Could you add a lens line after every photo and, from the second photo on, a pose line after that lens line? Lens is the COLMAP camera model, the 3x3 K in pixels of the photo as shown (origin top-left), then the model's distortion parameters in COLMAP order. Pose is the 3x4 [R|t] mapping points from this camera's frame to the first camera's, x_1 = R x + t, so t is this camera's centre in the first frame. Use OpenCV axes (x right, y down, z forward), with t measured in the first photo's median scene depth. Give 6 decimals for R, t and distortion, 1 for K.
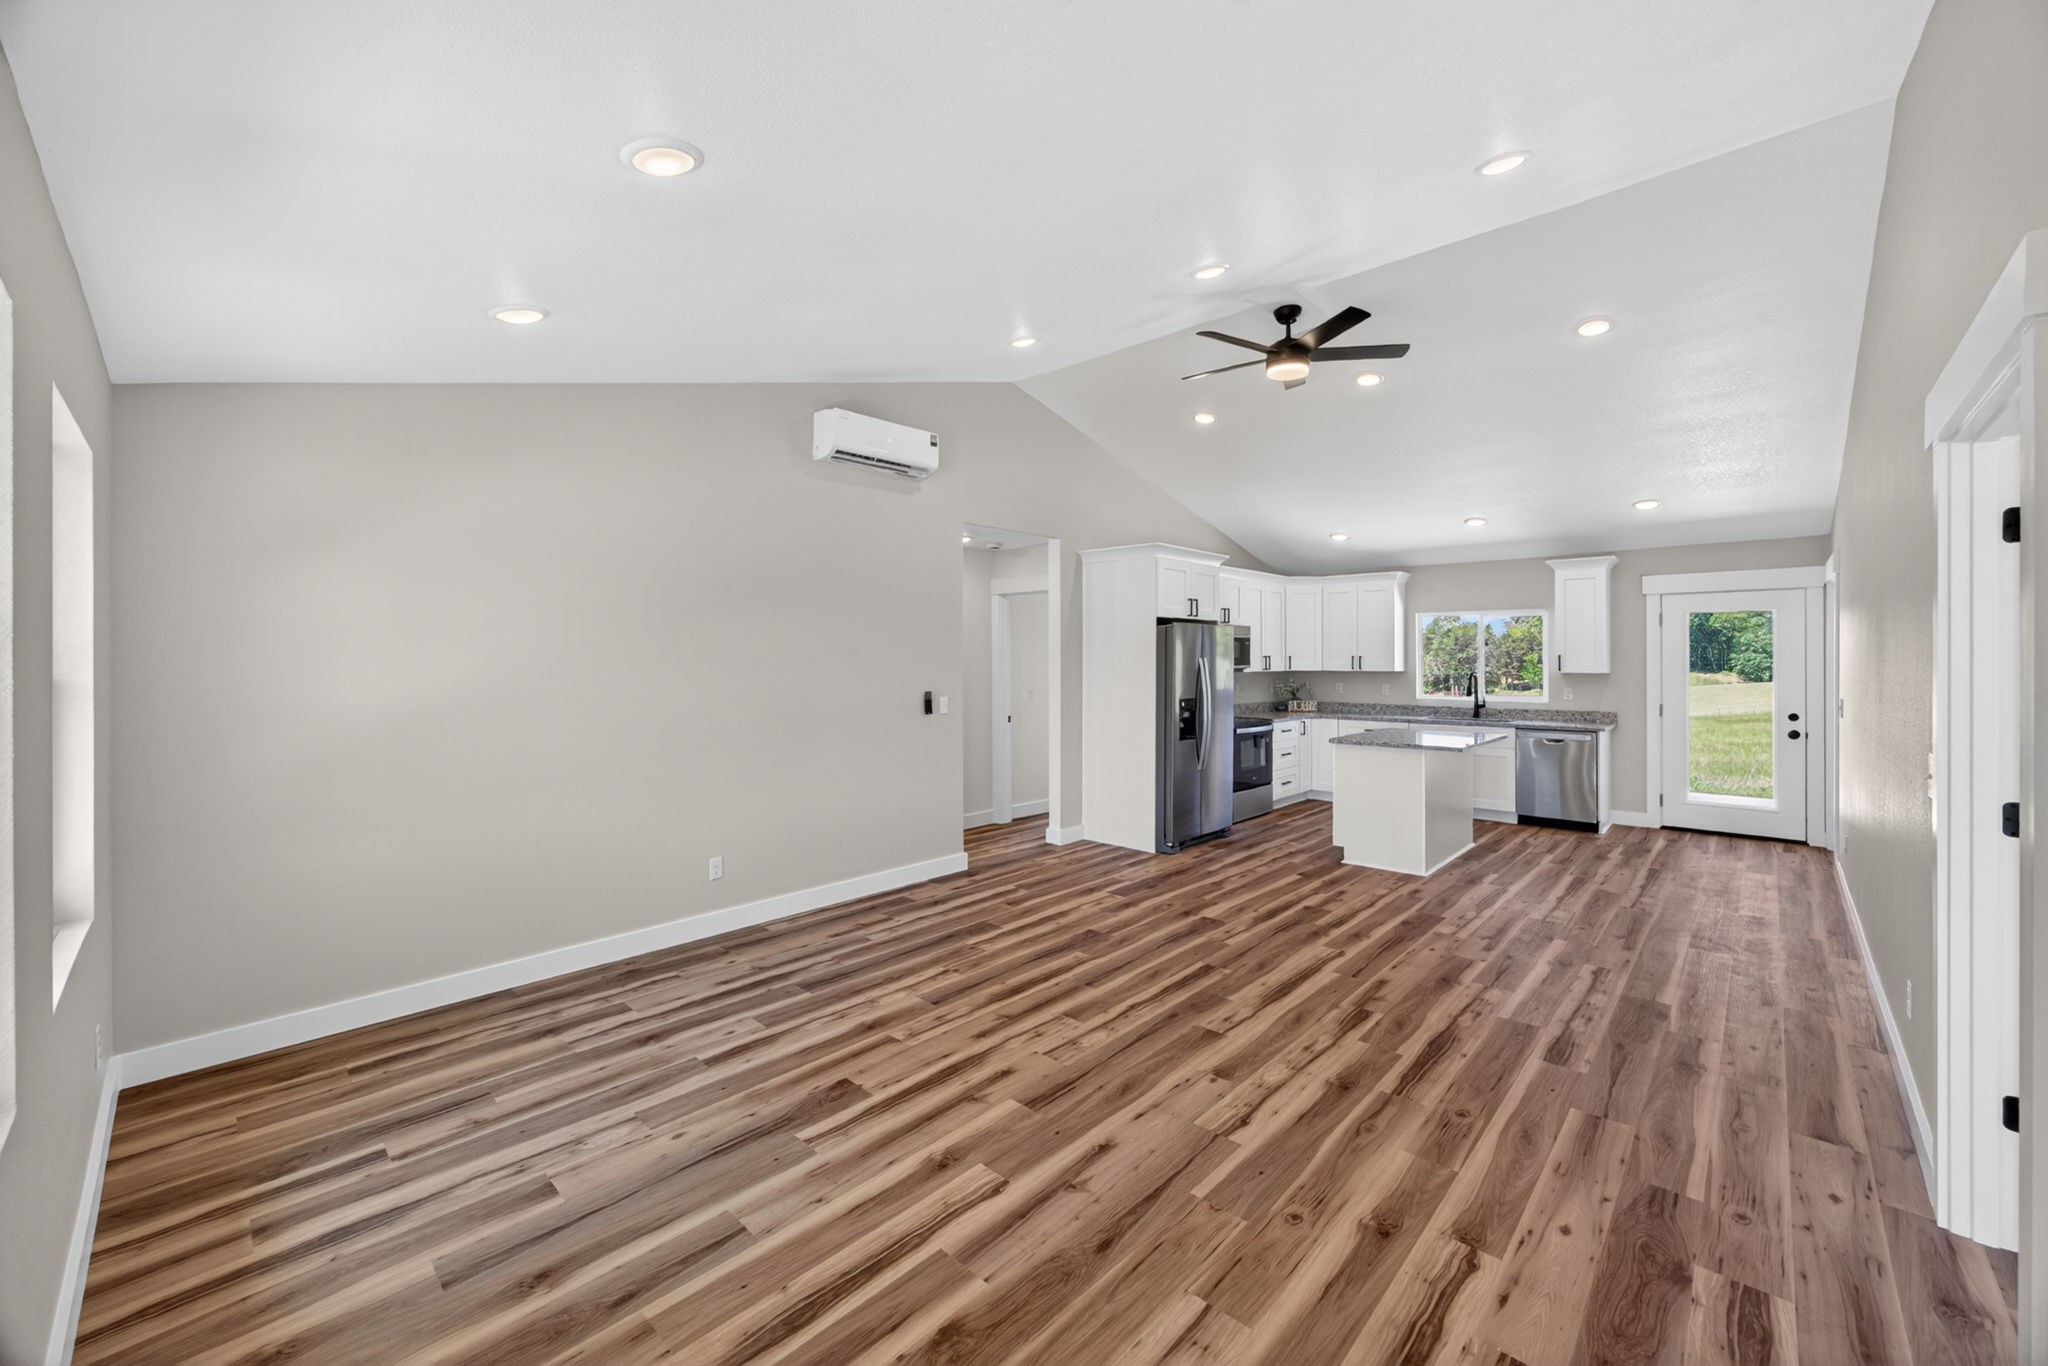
lens RADIAL K [[794.6, 0, 1030.1], [0, 794.6, 664.1], [0, 0, 1]] dist [-0.029789, 0.010803]
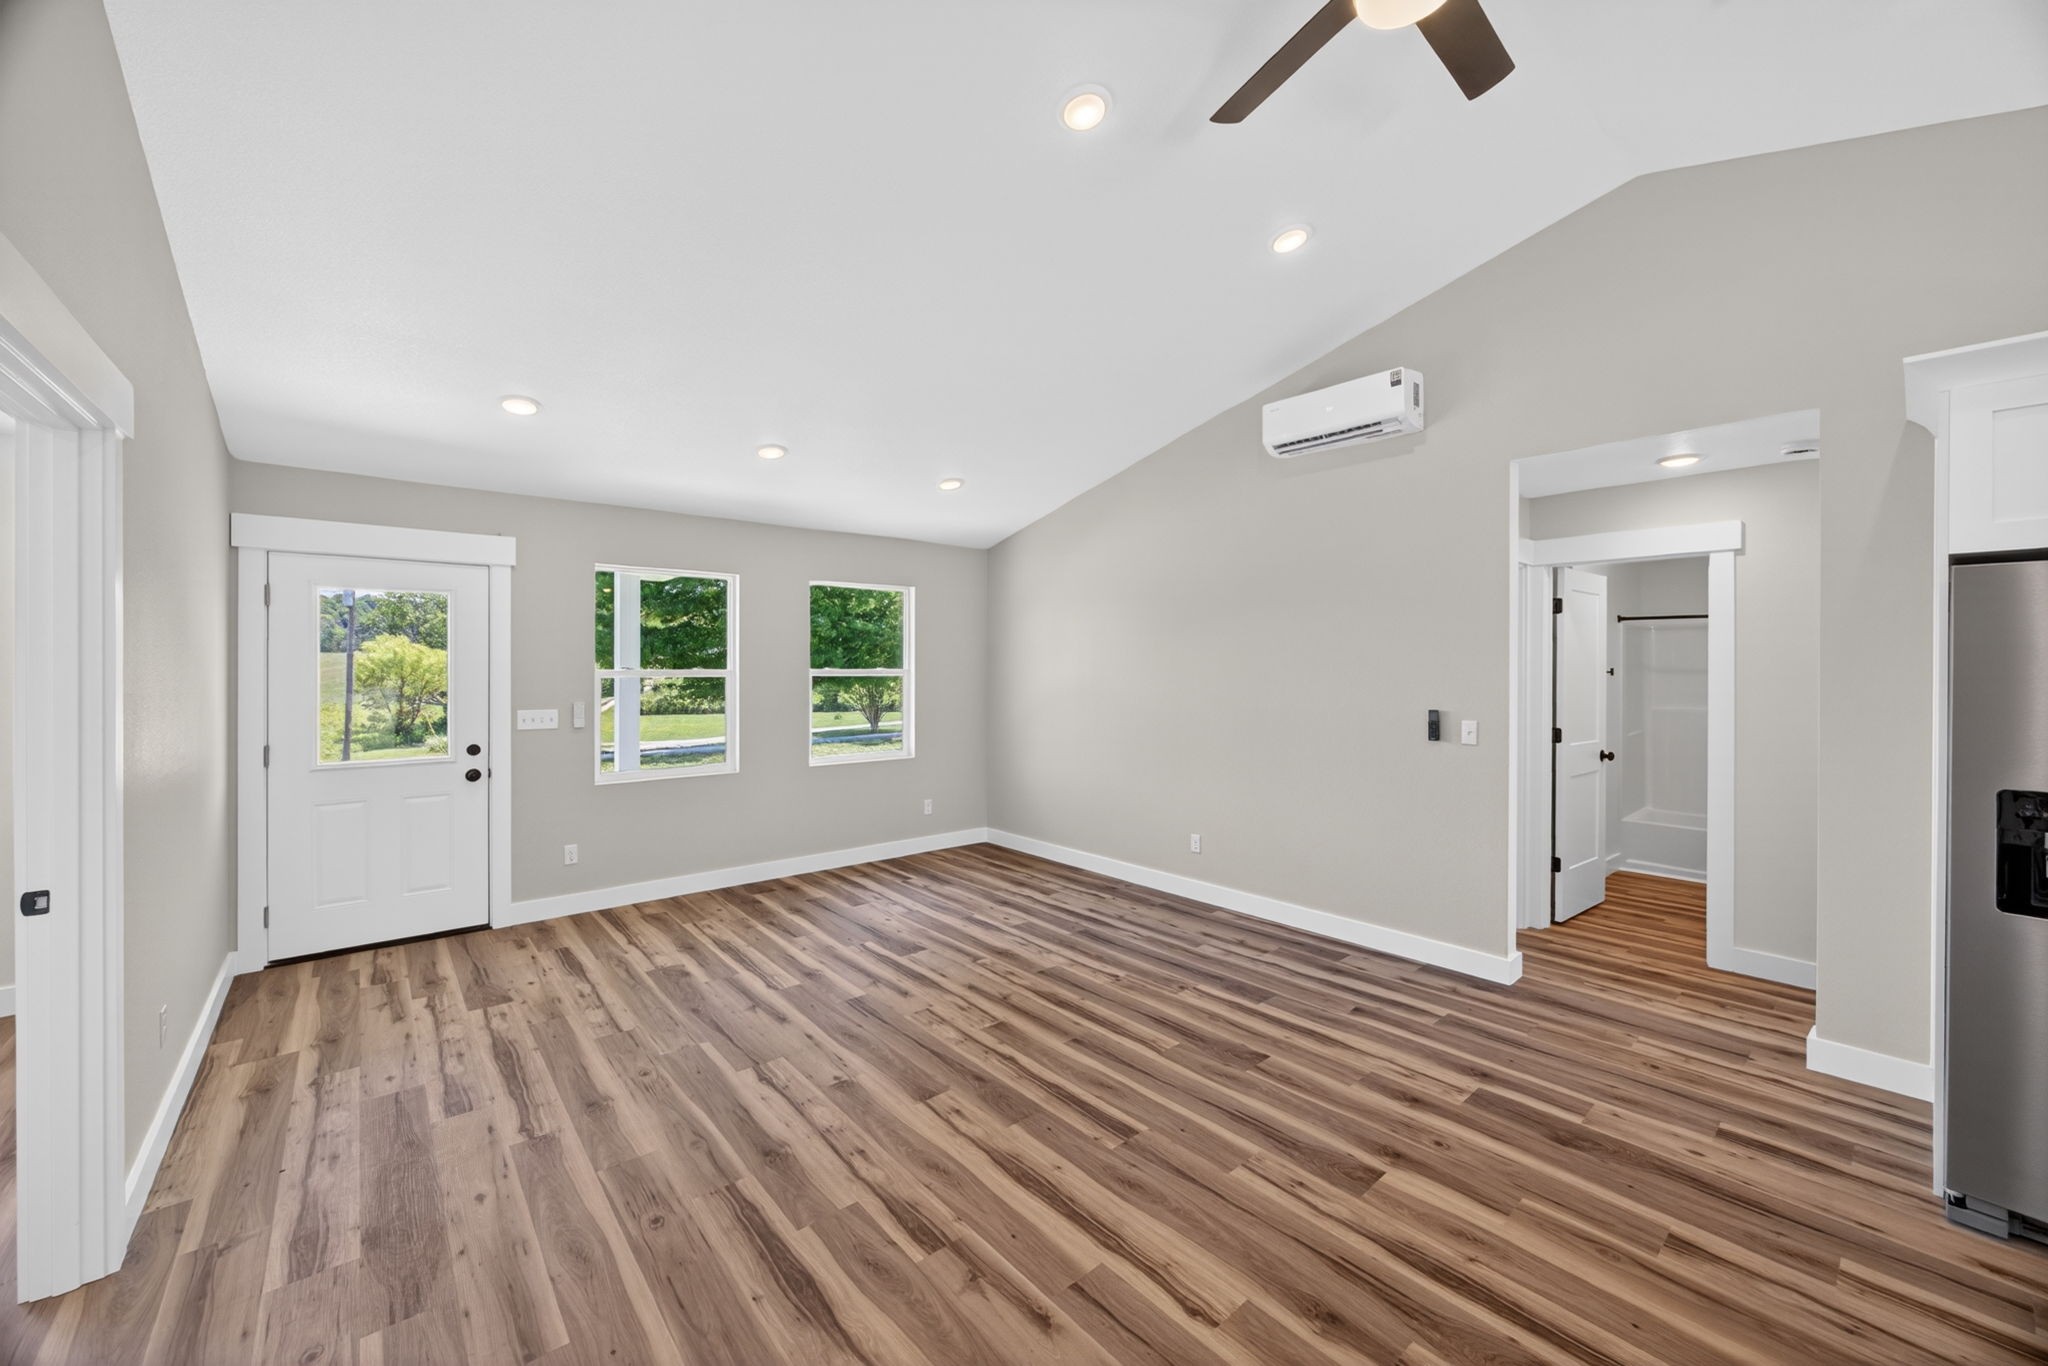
lens RADIAL K [[794.6, 0, 1030.1], [0, 794.6, 664.1], [0, 0, 1]] dist [-0.029789, 0.010803]
pose [[-0.107808, 0.002520, -0.994169, 1.055044], [-0.008332, 0.999959, 0.003438, -0.008352], [0.994137, 0.008654, -0.107783, 1.177205]]
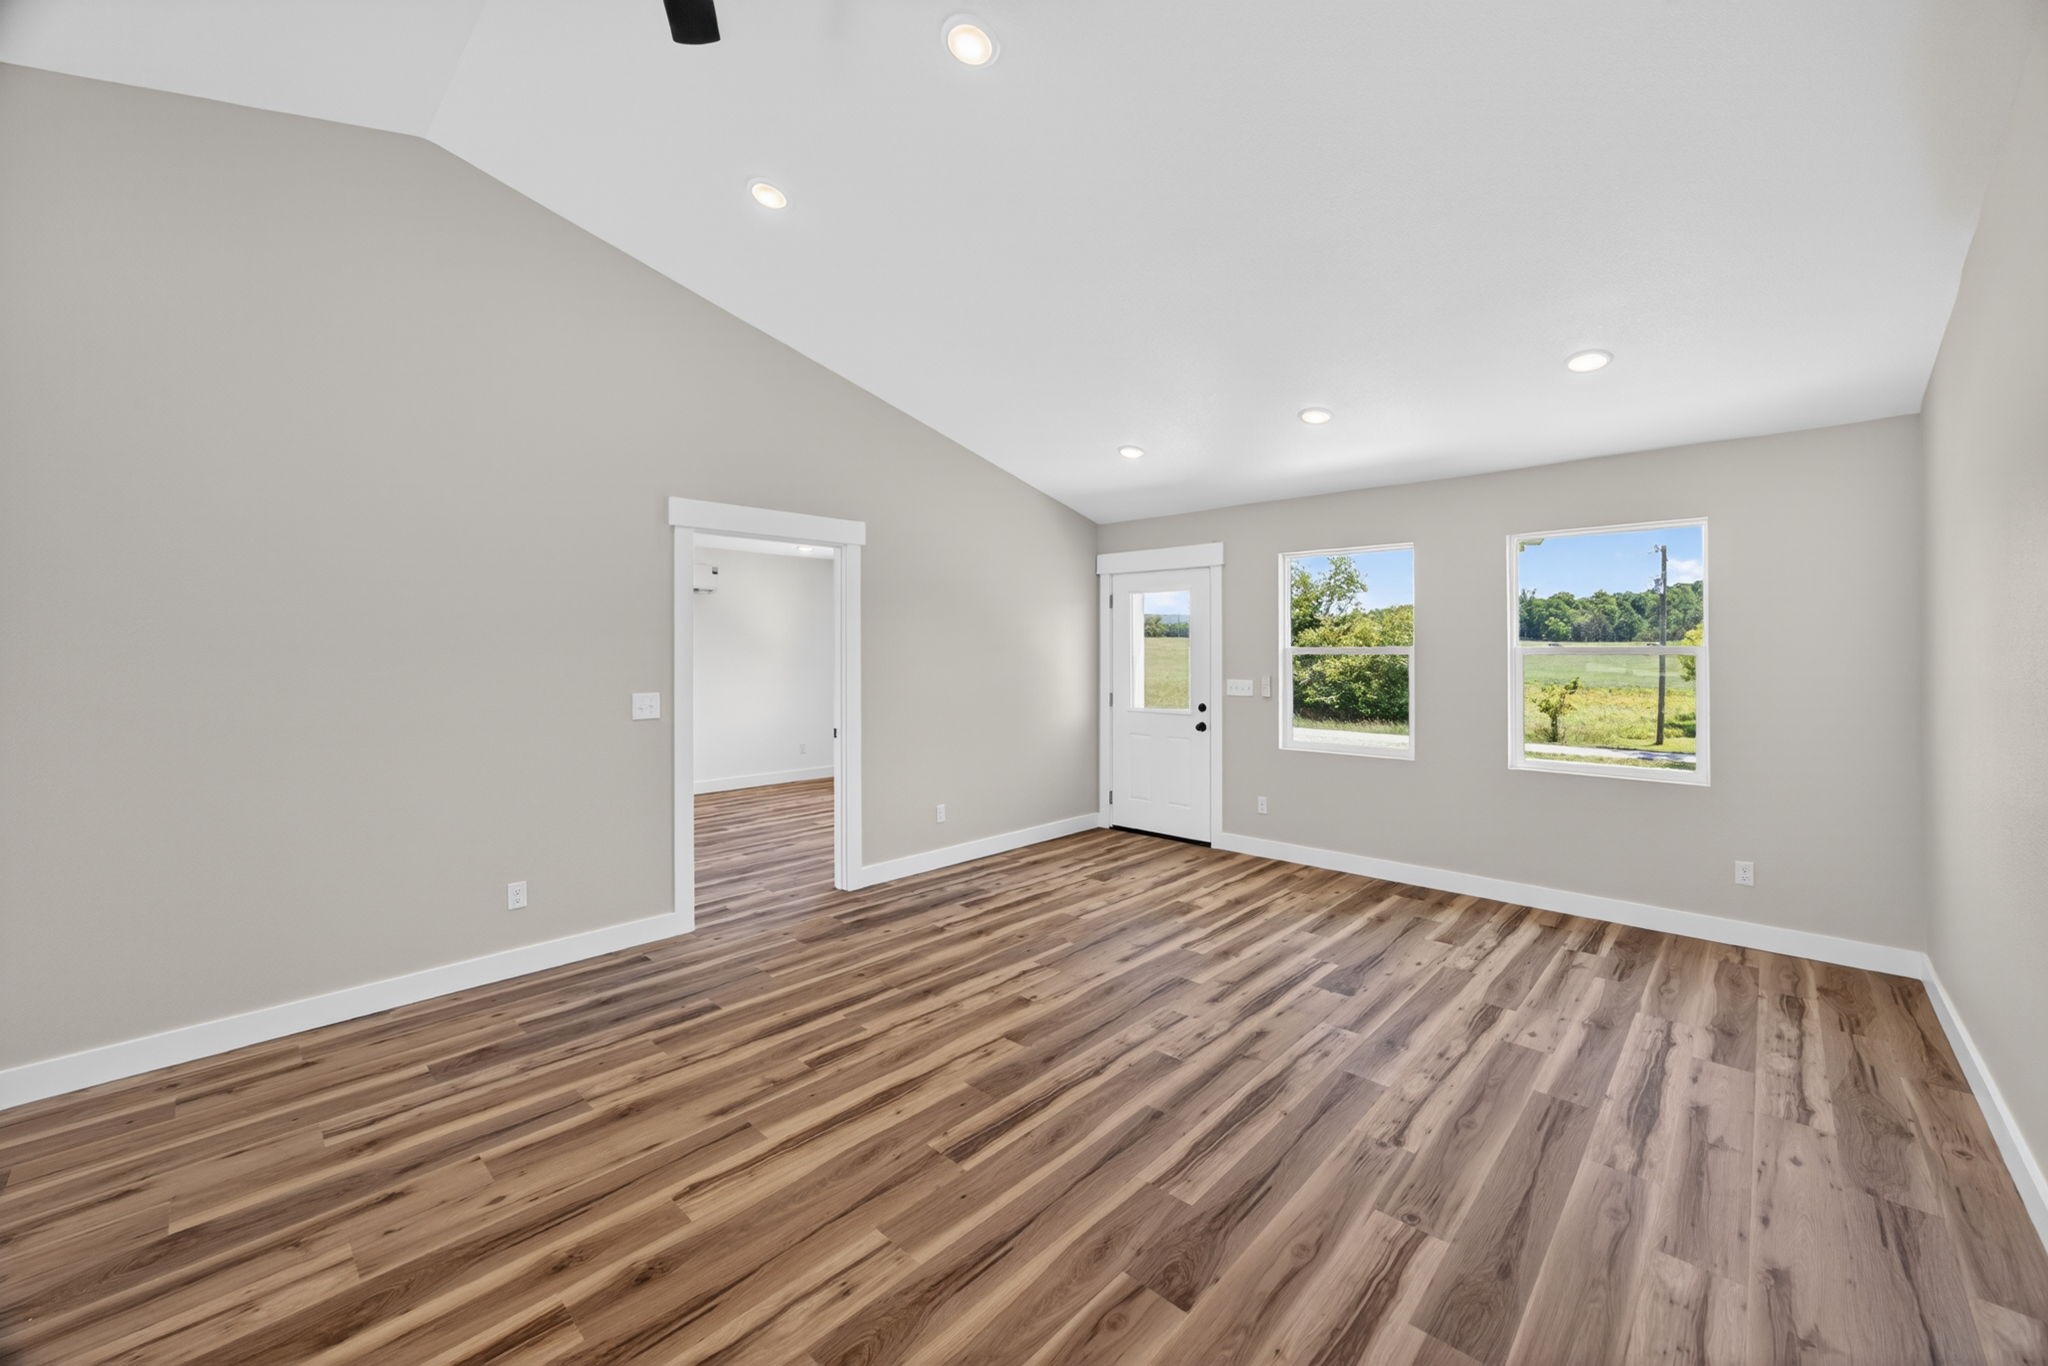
lens RADIAL K [[794.6, 0, 1030.1], [0, 794.6, 664.1], [0, 0, 1]] dist [-0.029789, 0.010803]
pose [[-0.999987, 0.005181, 0.000157, 0.204783], [0.005184, 0.999675, 0.024958, 0.005613], [-0.000028, 0.024959, -0.999688, 1.878996]]
